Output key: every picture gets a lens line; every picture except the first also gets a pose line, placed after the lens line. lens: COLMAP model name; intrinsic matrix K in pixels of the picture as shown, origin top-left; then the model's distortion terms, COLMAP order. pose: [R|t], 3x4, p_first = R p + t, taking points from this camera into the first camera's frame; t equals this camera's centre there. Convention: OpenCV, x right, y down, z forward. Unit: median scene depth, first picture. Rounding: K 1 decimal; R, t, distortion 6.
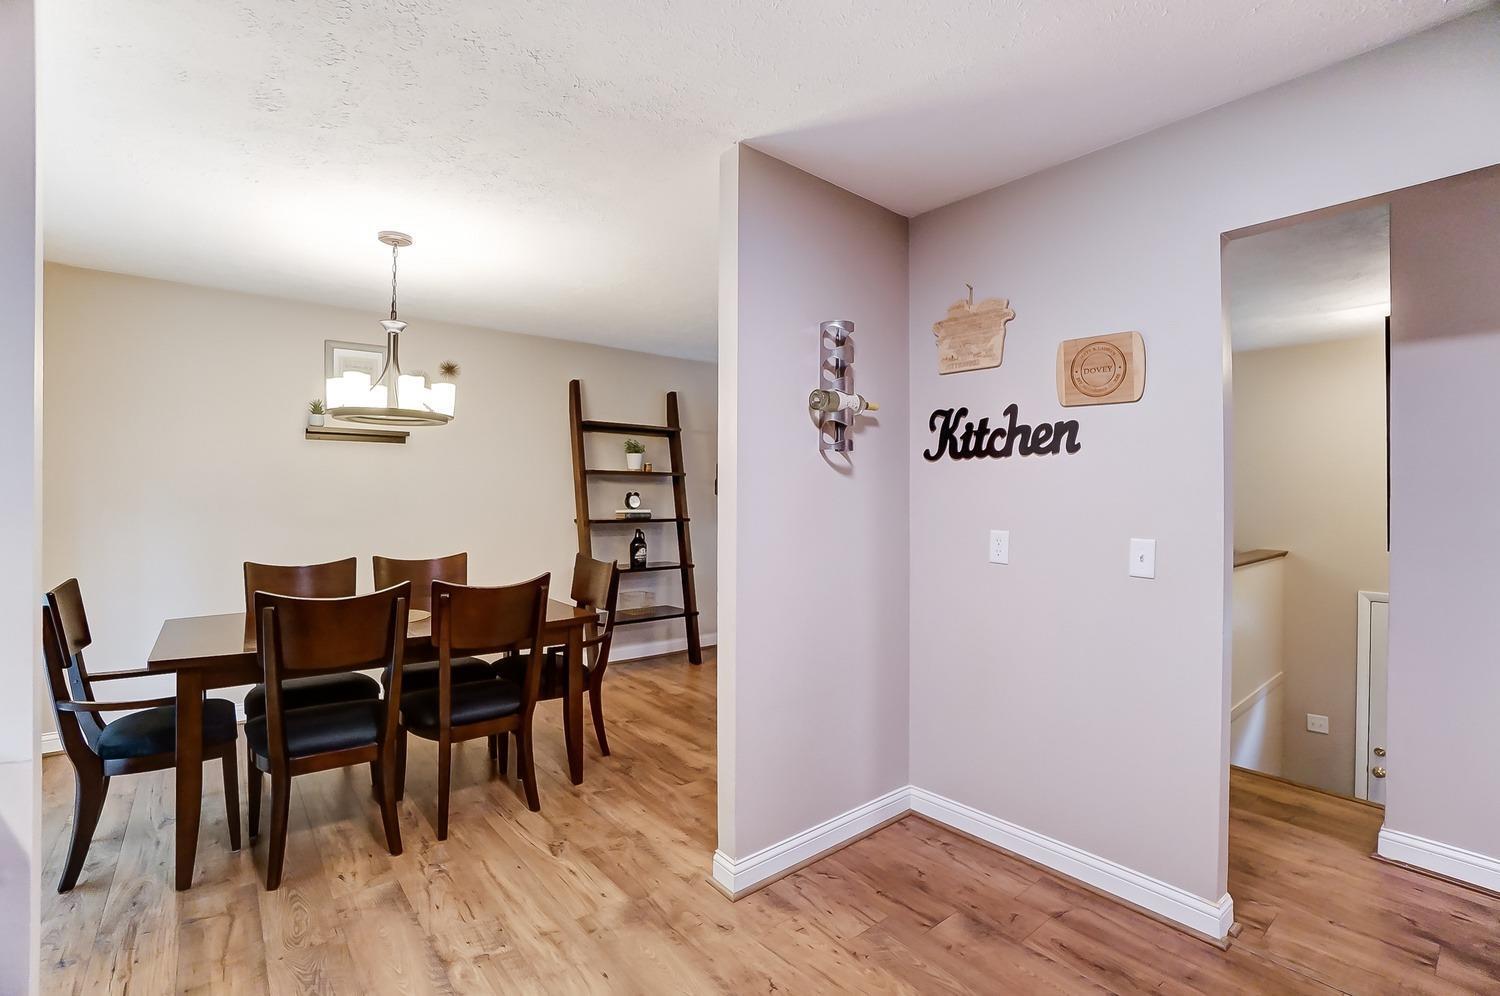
lens RADIAL K [[667.4, 0, 743.4], [0, 667.4, 491.2], [0, 0, 1]] dist [-0.047873, 0.016799]
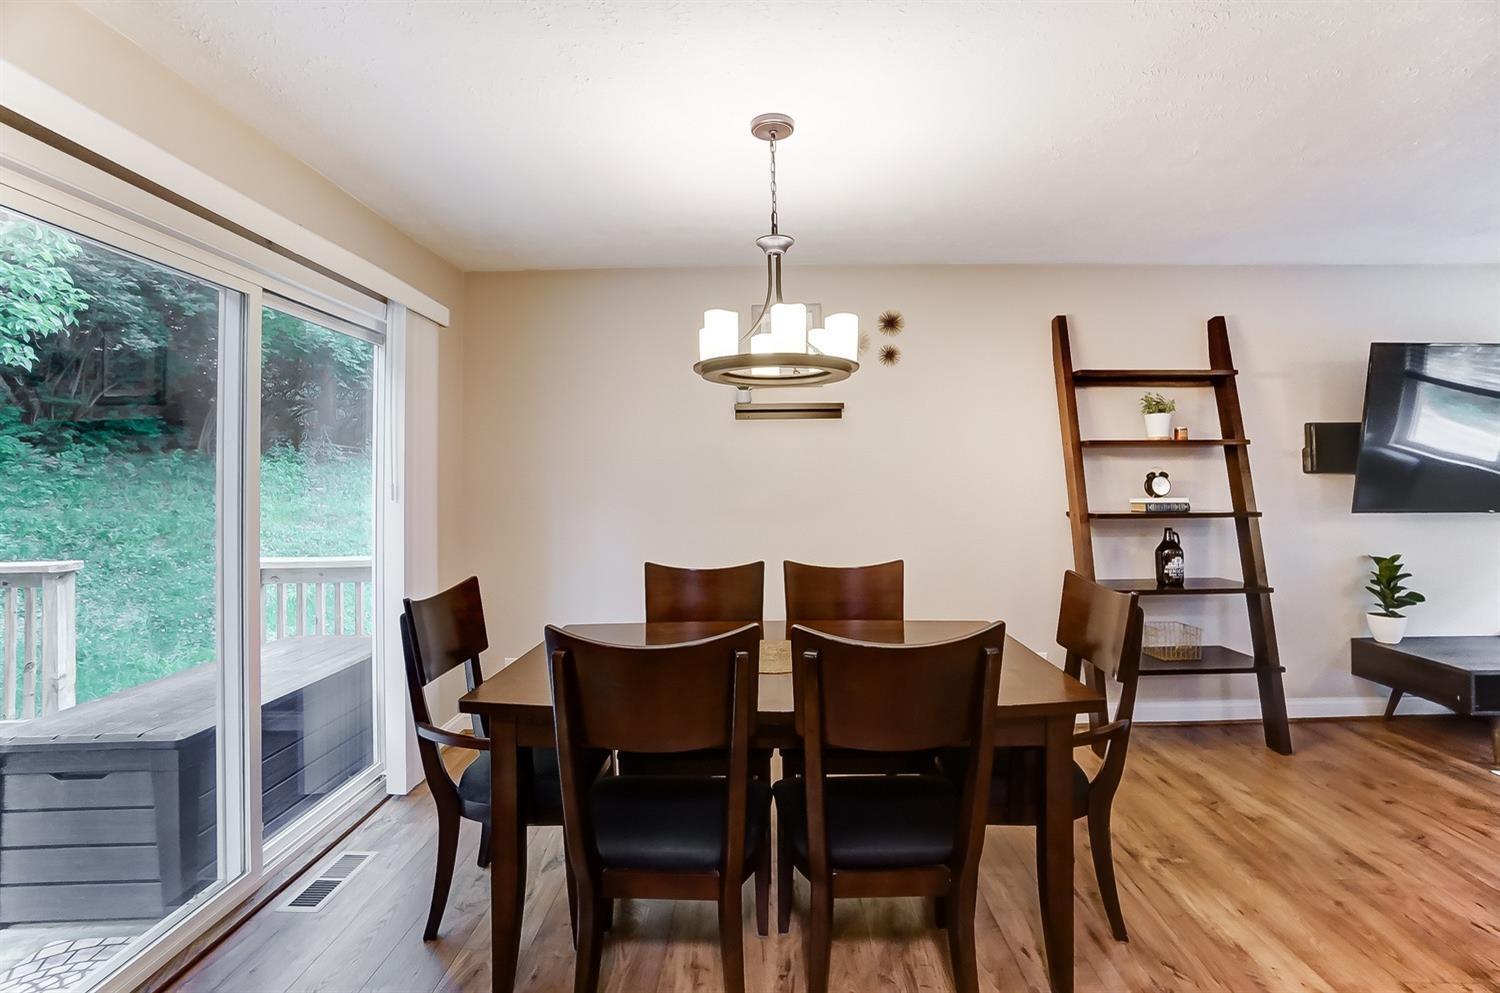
lens RADIAL K [[667.4, 0, 765.6], [0, 667.4, 459.3], [0, 0, 1]] dist [-0.047873, 0.016799]
pose [[0.770378, -0.033240, -0.636720, -0.051411], [0.018387, 0.999383, -0.029926, 0.001795], [0.637322, 0.011347, 0.770514, 0.258530]]
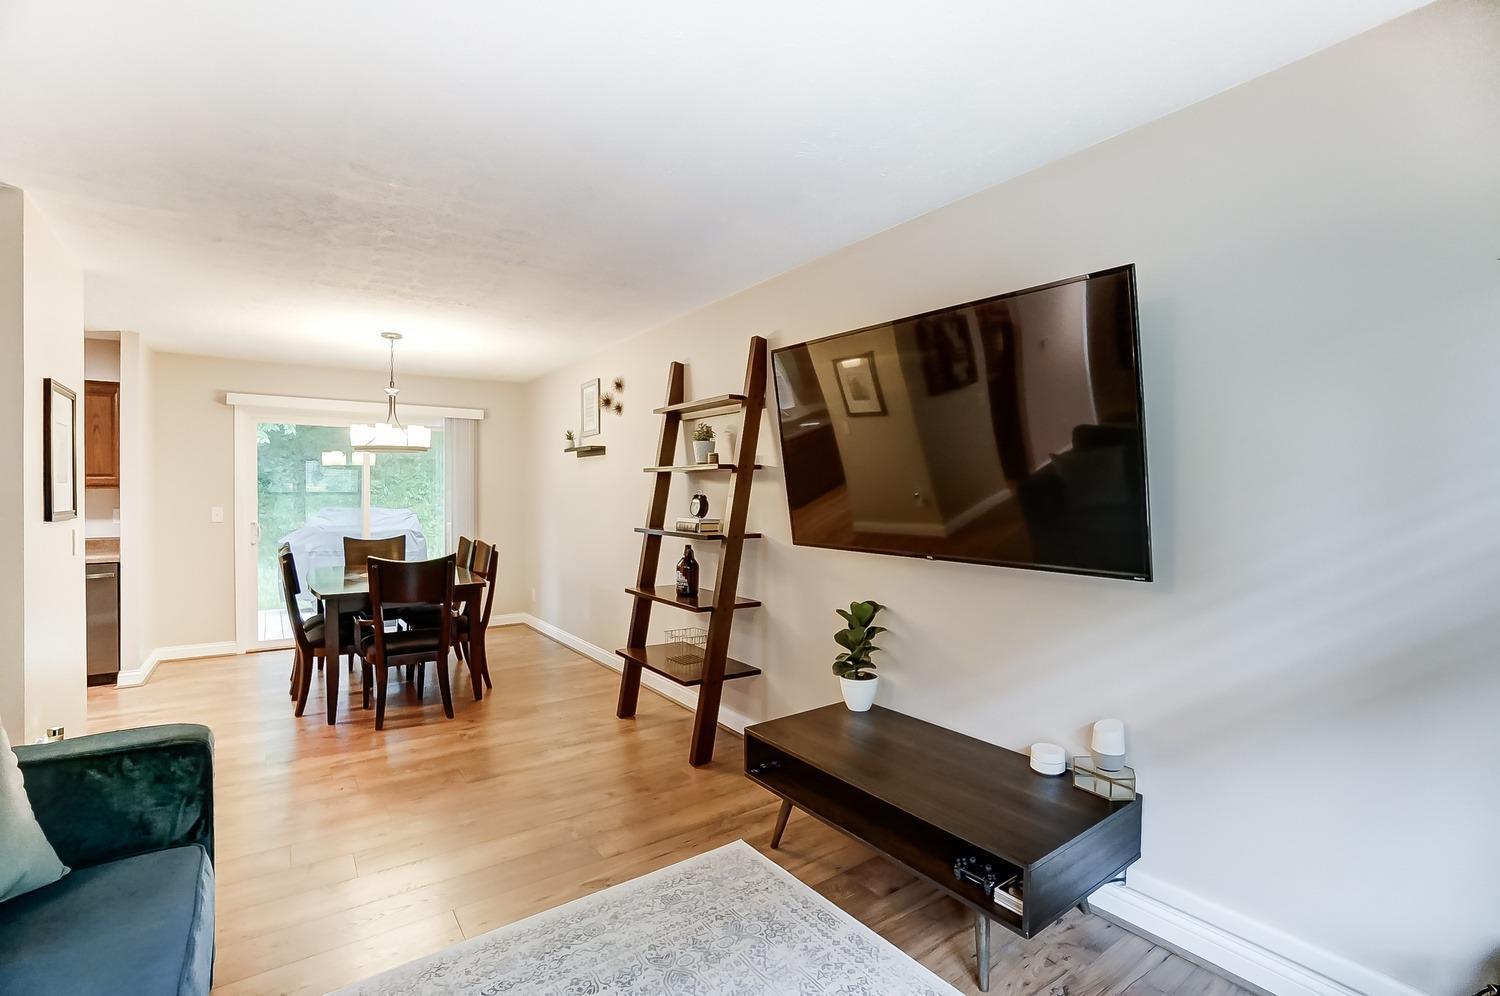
lens RADIAL K [[667.4, 0, 746.8], [0, 667.4, 498.2], [0, 0, 1]] dist [-0.047873, 0.016799]
pose [[-0.054781, 0.001642, -0.998497, 0.592892], [0.001817, 0.999997, 0.001545, 0.003954], [0.998497, -0.001730, -0.054783, 1.152048]]
